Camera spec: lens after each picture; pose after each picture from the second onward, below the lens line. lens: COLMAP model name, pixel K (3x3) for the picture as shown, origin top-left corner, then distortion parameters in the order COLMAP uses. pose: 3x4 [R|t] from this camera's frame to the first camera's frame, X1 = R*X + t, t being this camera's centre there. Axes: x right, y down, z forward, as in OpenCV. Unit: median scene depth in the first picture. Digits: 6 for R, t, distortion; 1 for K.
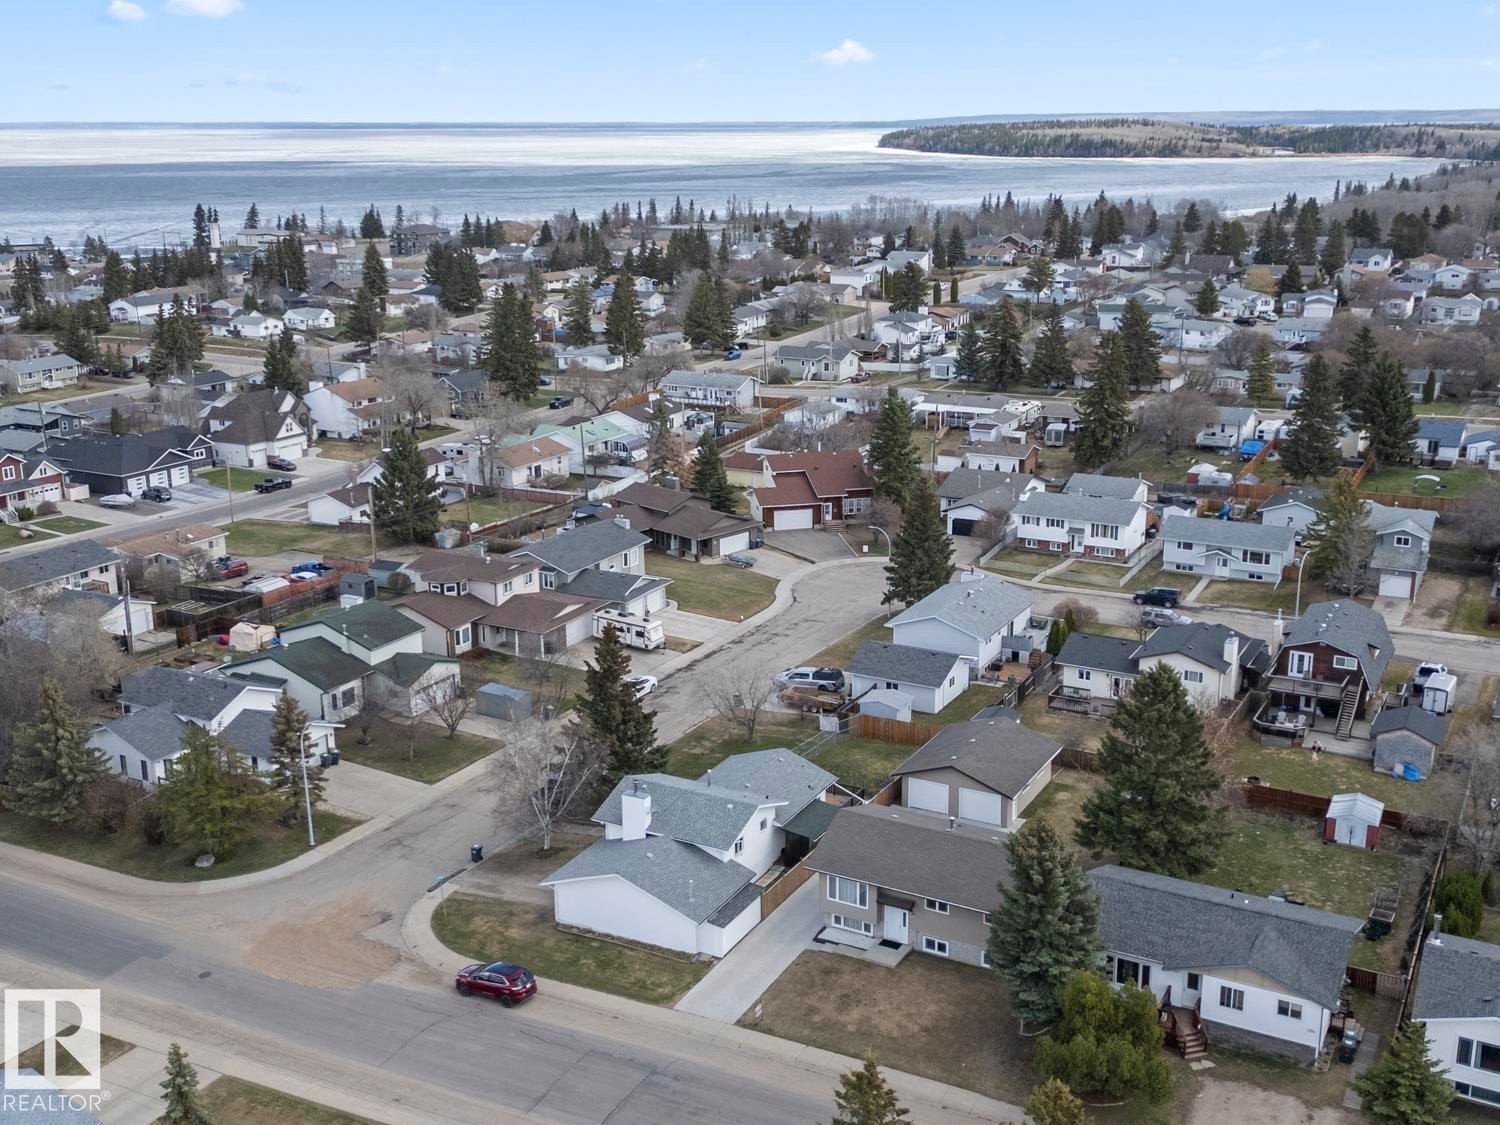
lens RADIAL K [[1624.5, 0, 750.0], [0, 1624.5, 562.5], [0, 0, 1]] dist [0.053911, -0.027748]
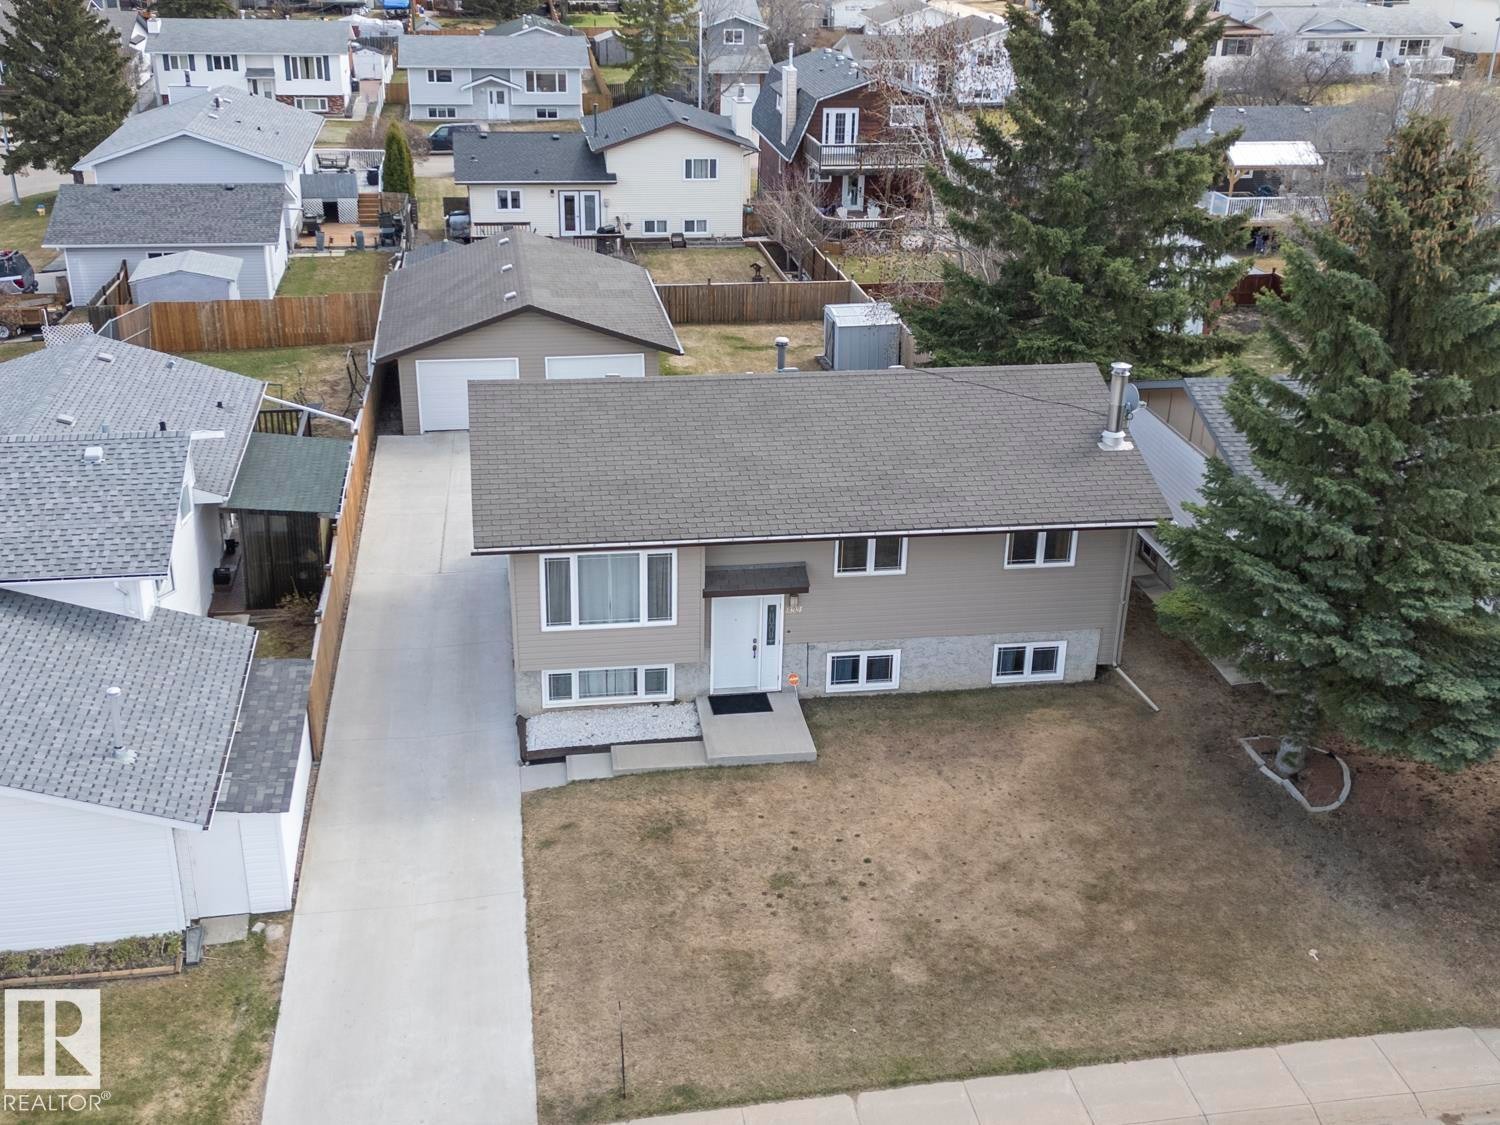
lens RADIAL K [[1624.5, 0, 750.0], [0, 1624.5, 562.5], [0, 0, 1]] dist [0.053911, -0.027748]
pose [[0.779590, -0.227253, 0.583606, -0.081840], [0.146686, 0.972180, 0.182616, 0.103456], [-0.608870, -0.056758, 0.791237, 0.531874]]
